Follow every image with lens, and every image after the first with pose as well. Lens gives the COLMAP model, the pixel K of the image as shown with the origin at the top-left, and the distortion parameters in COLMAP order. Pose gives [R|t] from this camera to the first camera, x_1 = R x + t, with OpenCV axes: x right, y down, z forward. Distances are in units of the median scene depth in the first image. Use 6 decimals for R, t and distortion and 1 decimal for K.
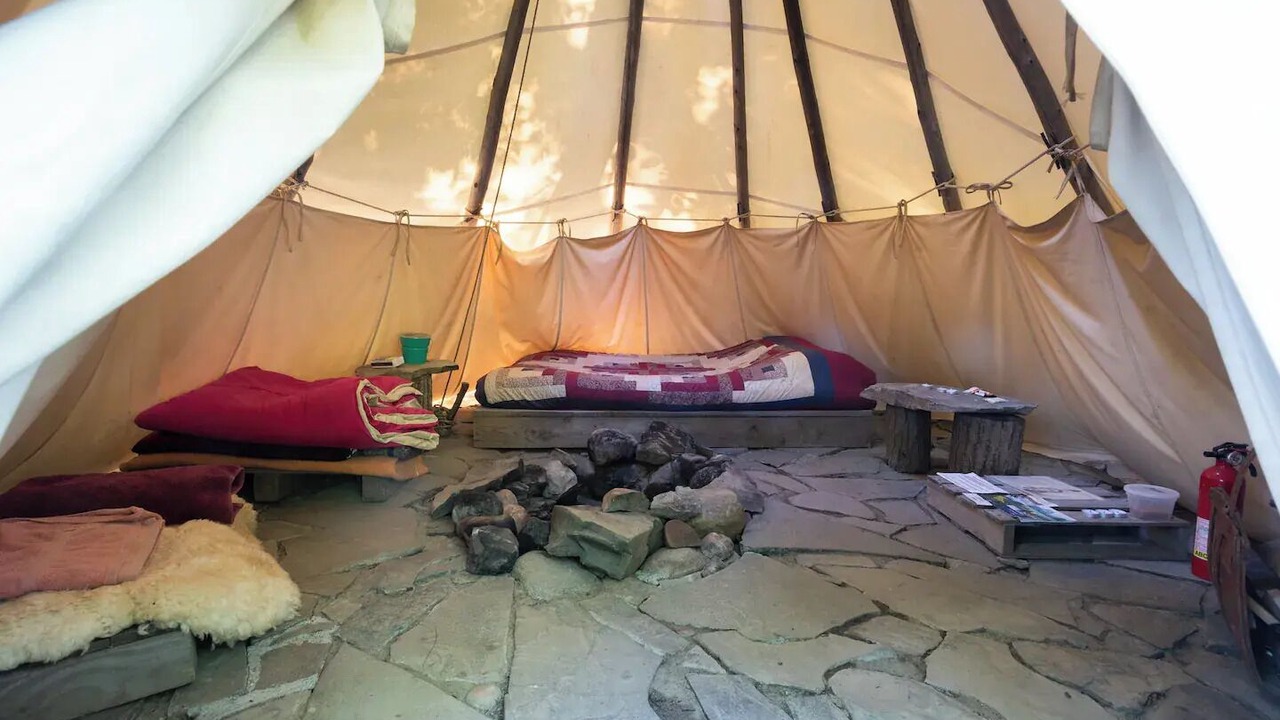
lens RADIAL K [[558.4, 0, 640.0], [0, 558.4, 360.0], [0, 0, 1]] dist [0.011935, 0.000132]
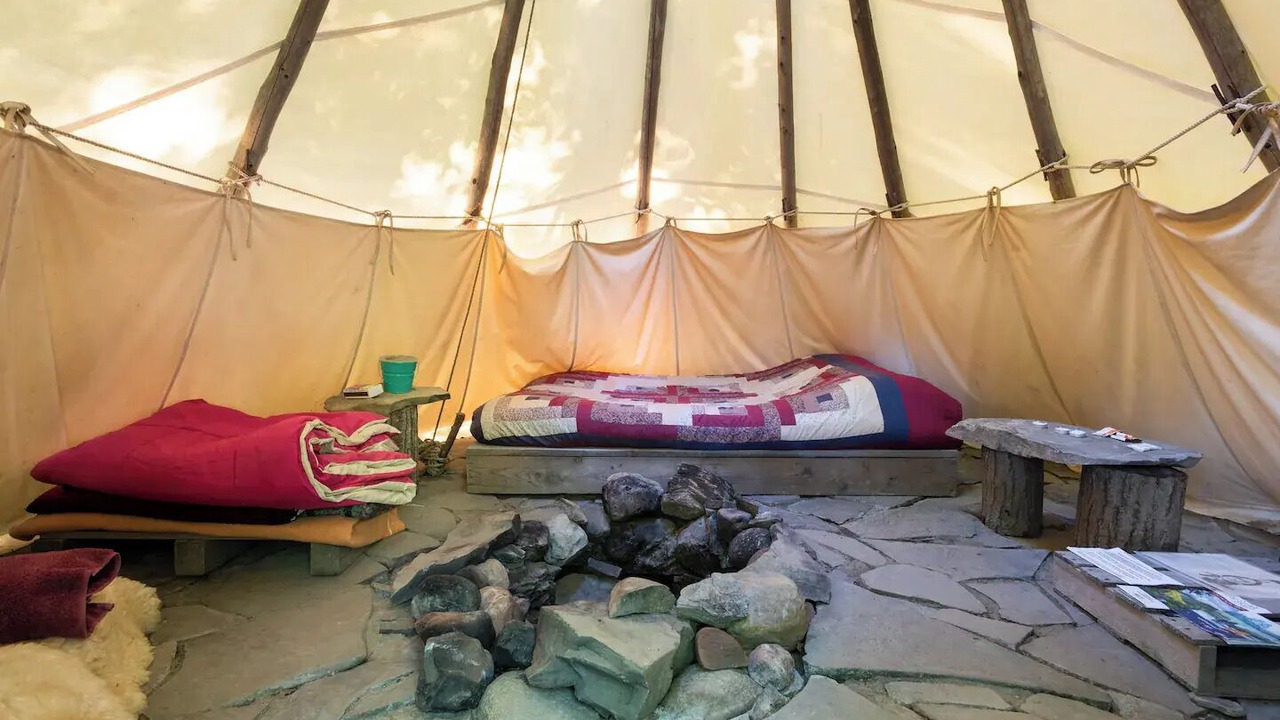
lens RADIAL K [[583.6, 0, 641.0], [0, 583.6, 363.5], [0, 0, 1]] dist [0.014333, -0.000252]
pose [[0.998607, -0.002885, -0.052687, 0.008230], [0.002029, 0.999865, -0.016304, -0.022377], [0.052727, 0.016175, 0.998478, 0.146794]]
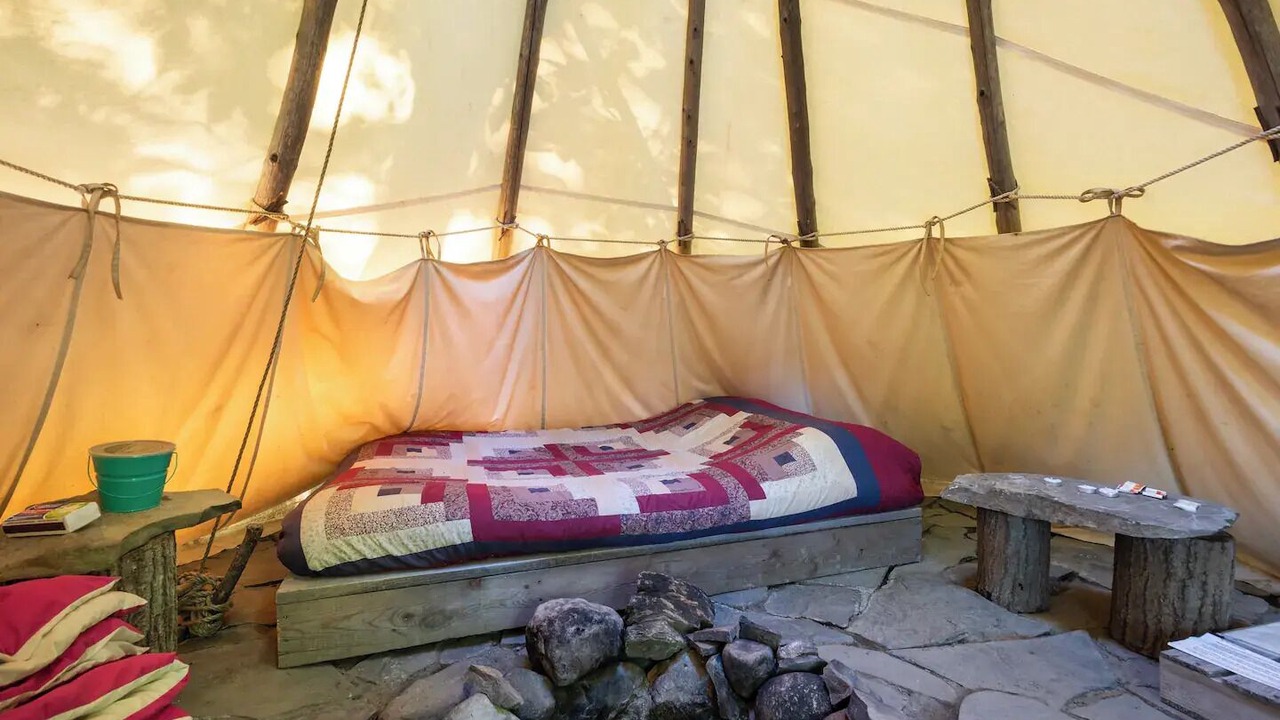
lens RADIAL K [[583.6, 0, 641.0], [0, 583.6, 363.5], [0, 0, 1]] dist [0.014333, -0.000252]
pose [[0.954386, -0.026363, 0.297409, -0.146539], [0.047480, 0.996820, -0.064001, -0.064842], [-0.294776, 0.075203, 0.952602, 0.412848]]
